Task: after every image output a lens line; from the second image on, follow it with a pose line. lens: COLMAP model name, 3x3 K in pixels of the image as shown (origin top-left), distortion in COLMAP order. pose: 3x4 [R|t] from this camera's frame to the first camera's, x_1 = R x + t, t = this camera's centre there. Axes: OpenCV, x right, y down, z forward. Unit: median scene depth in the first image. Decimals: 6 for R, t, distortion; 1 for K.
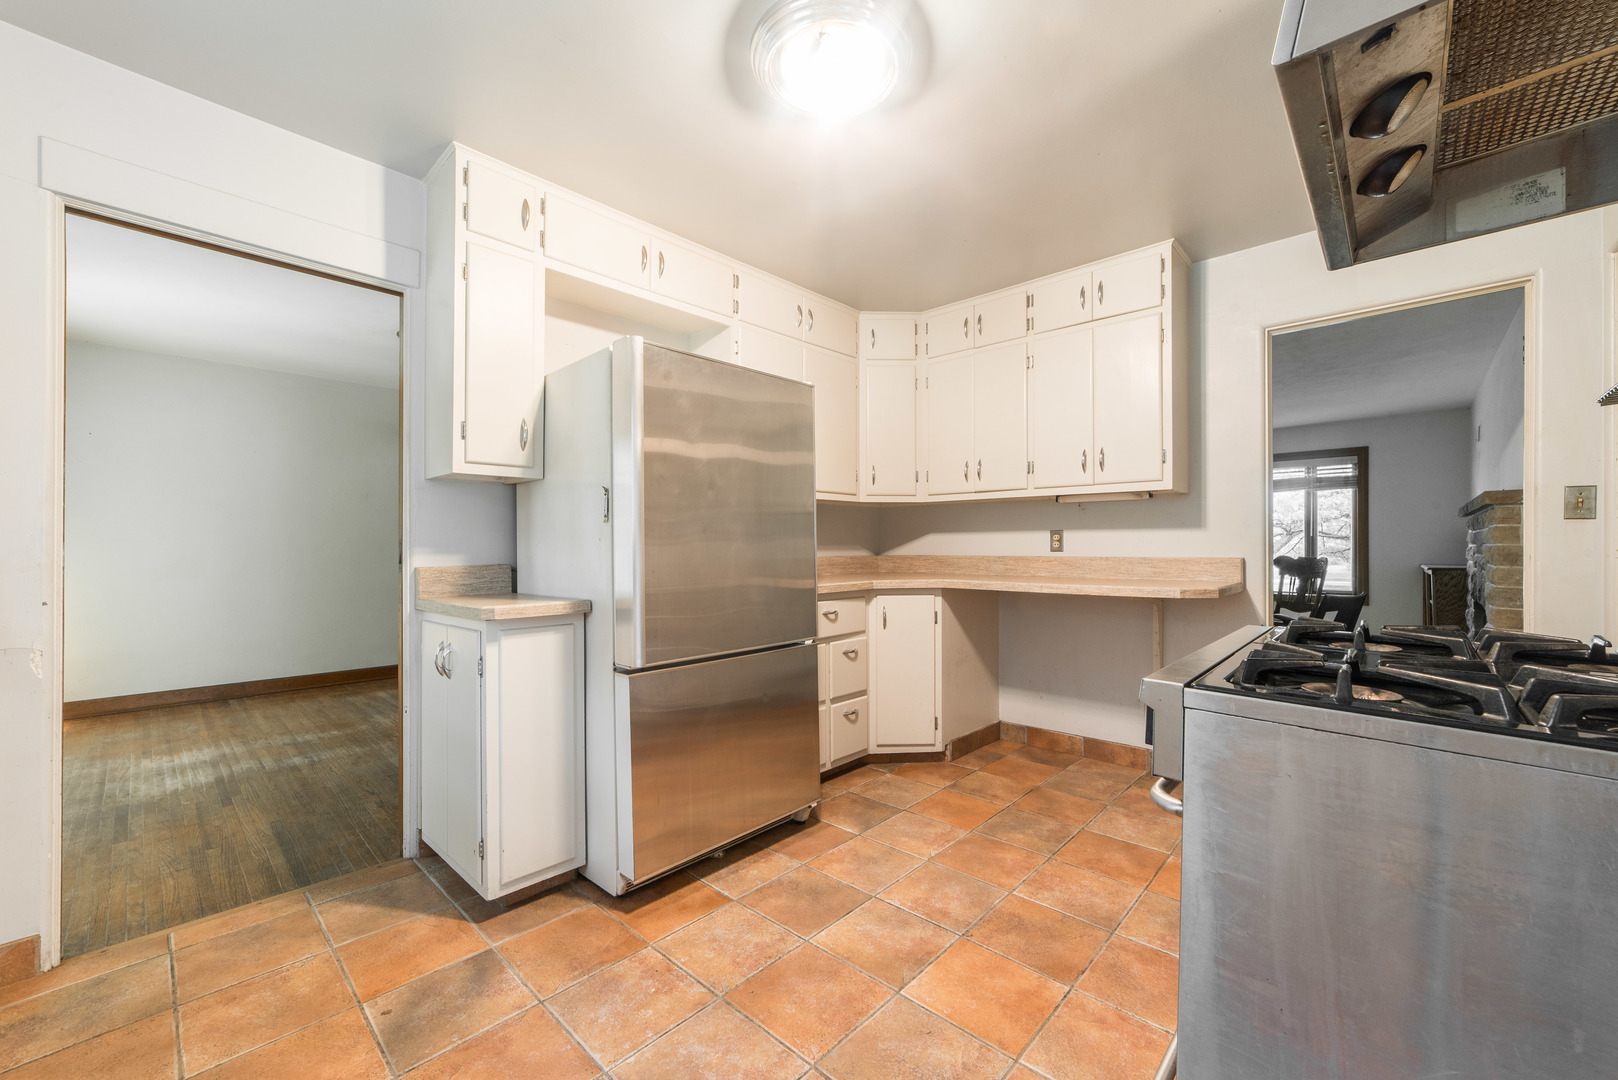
lens RADIAL K [[651.4, 0, 814.6], [0, 651.4, 542.4], [0, 0, 1]] dist [-0.012915, 0.008038]
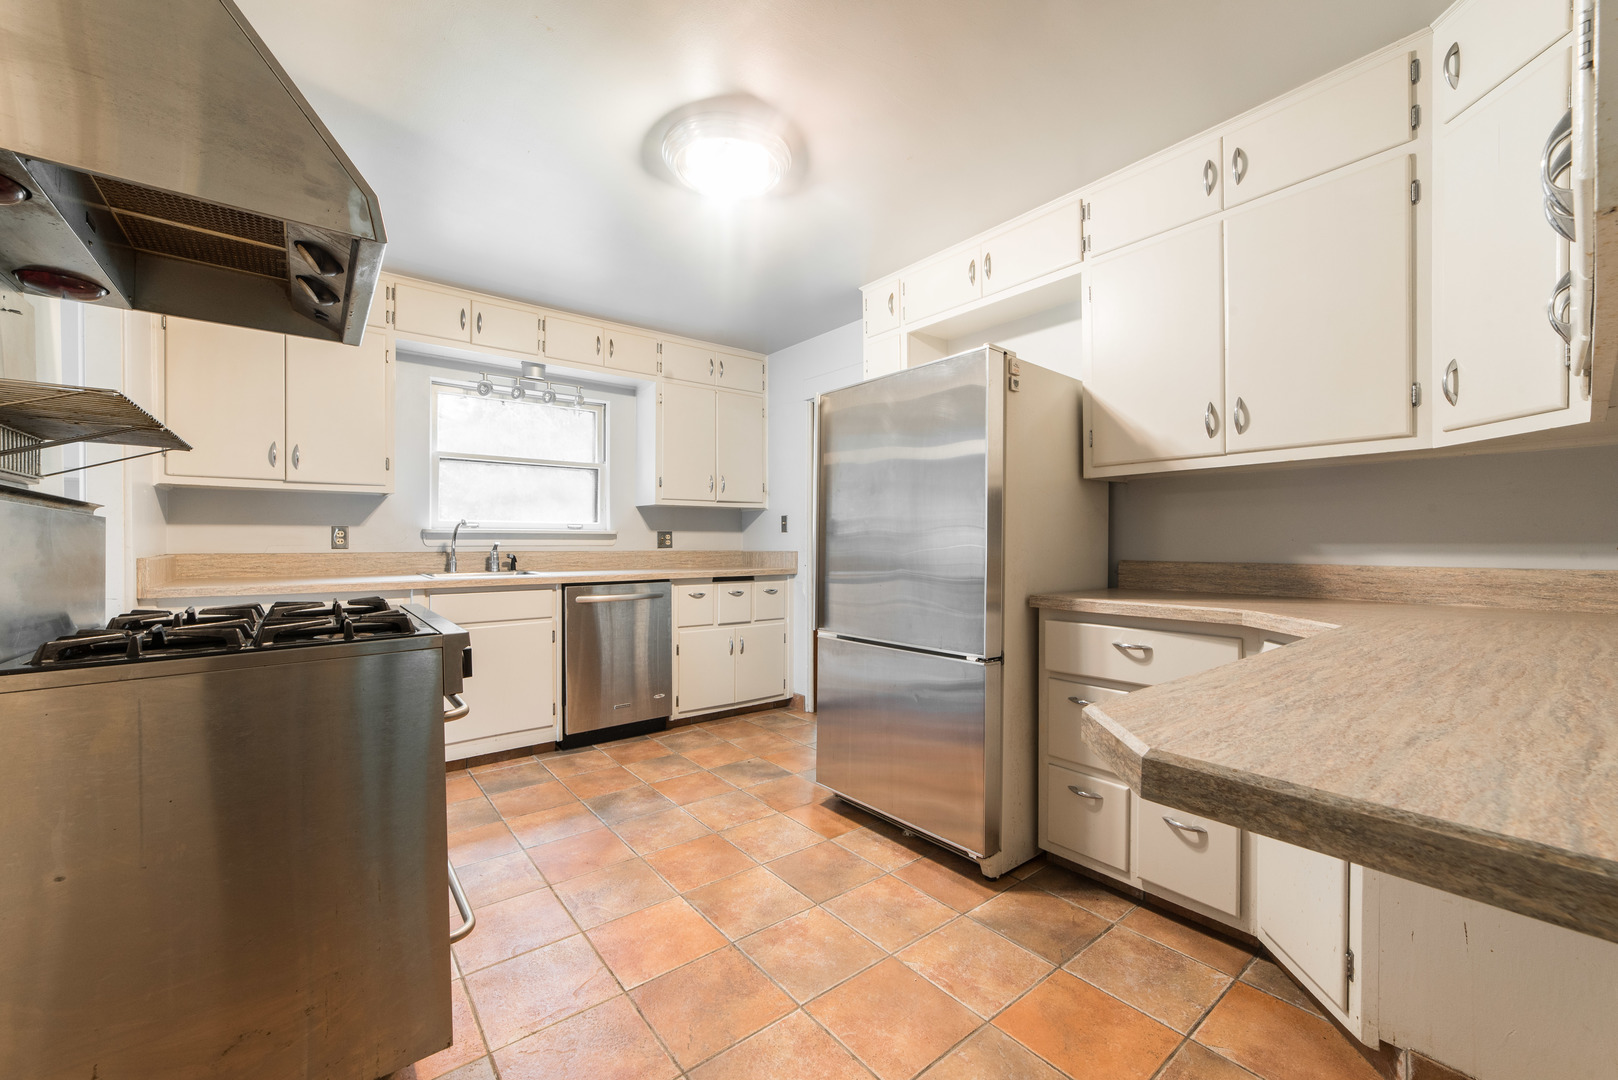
lens RADIAL K [[643.9, 0, 789.8], [0, 643.9, 542.5], [0, 0, 1]] dist [-0.017470, 0.007337]
pose [[-0.186402, -0.001949, -0.982472, 0.843234], [0.005877, 0.999978, -0.003099, 0.006106], [0.982456, -0.006352, -0.186387, 0.924938]]
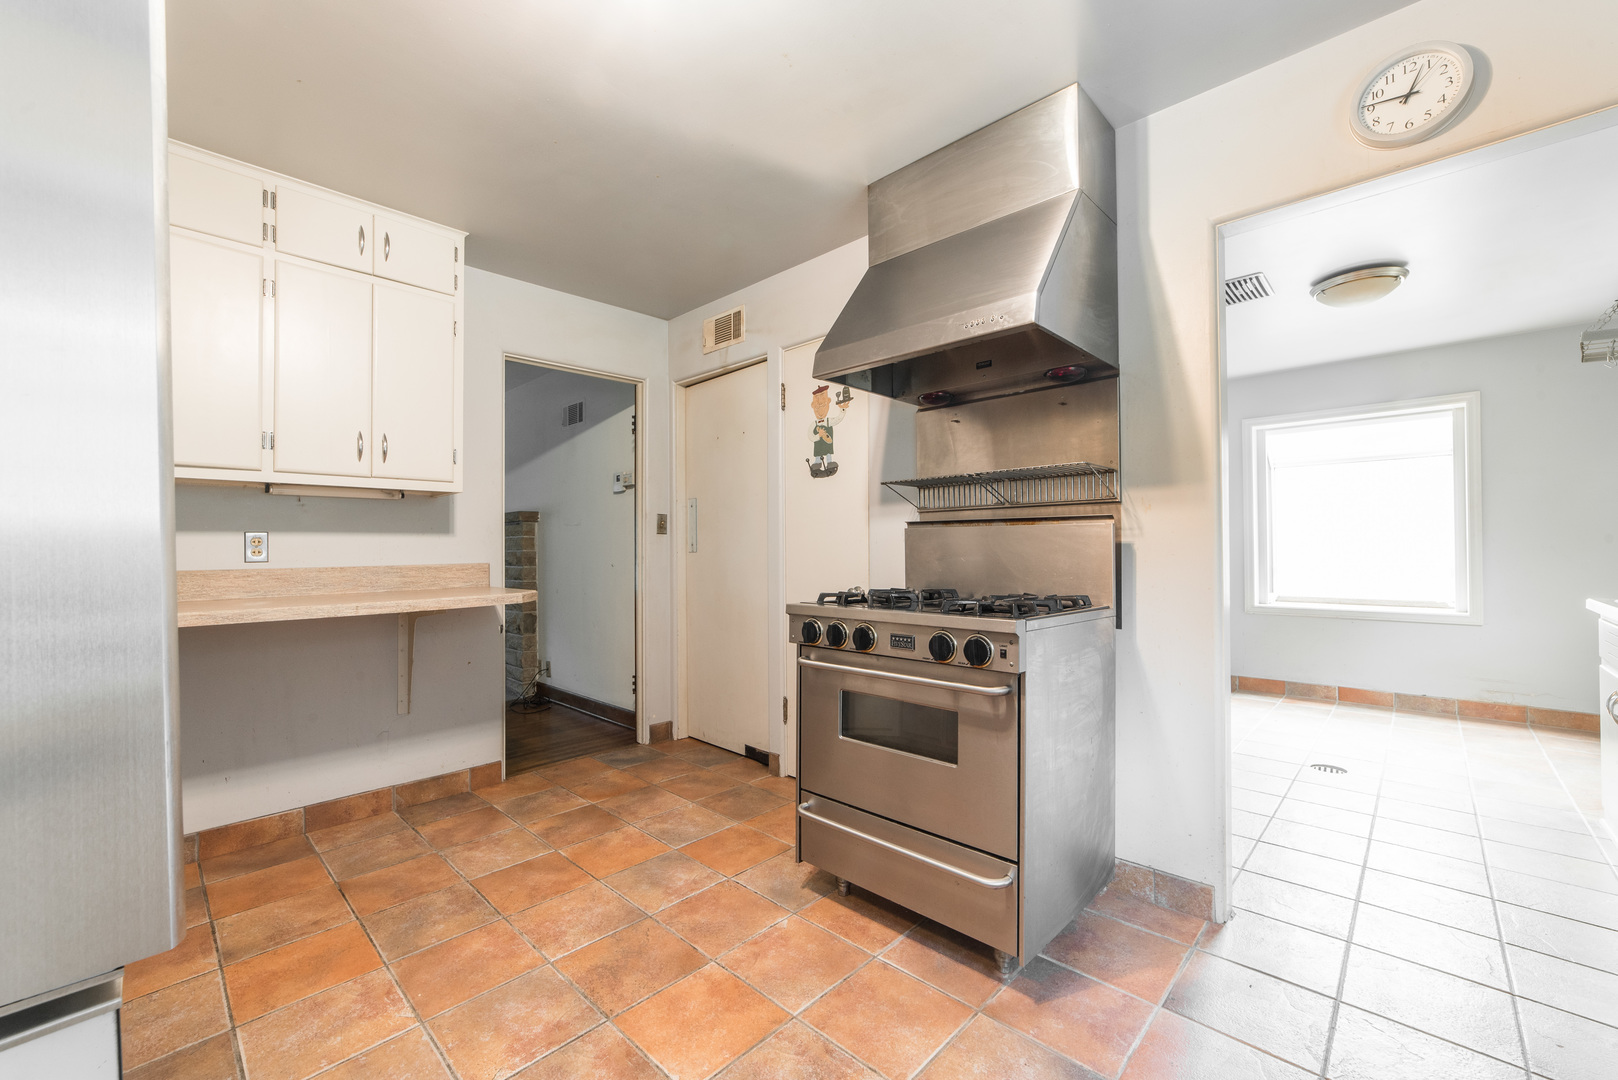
lens RADIAL K [[651.4, 0, 814.6], [0, 651.4, 542.4], [0, 0, 1]] dist [-0.012915, 0.008038]
pose [[0.013262, 0.009821, 0.999864, -0.443548], [0.003231, 0.999946, -0.009865, 0.002403], [-0.999907, 0.003361, 0.013230, 0.527214]]
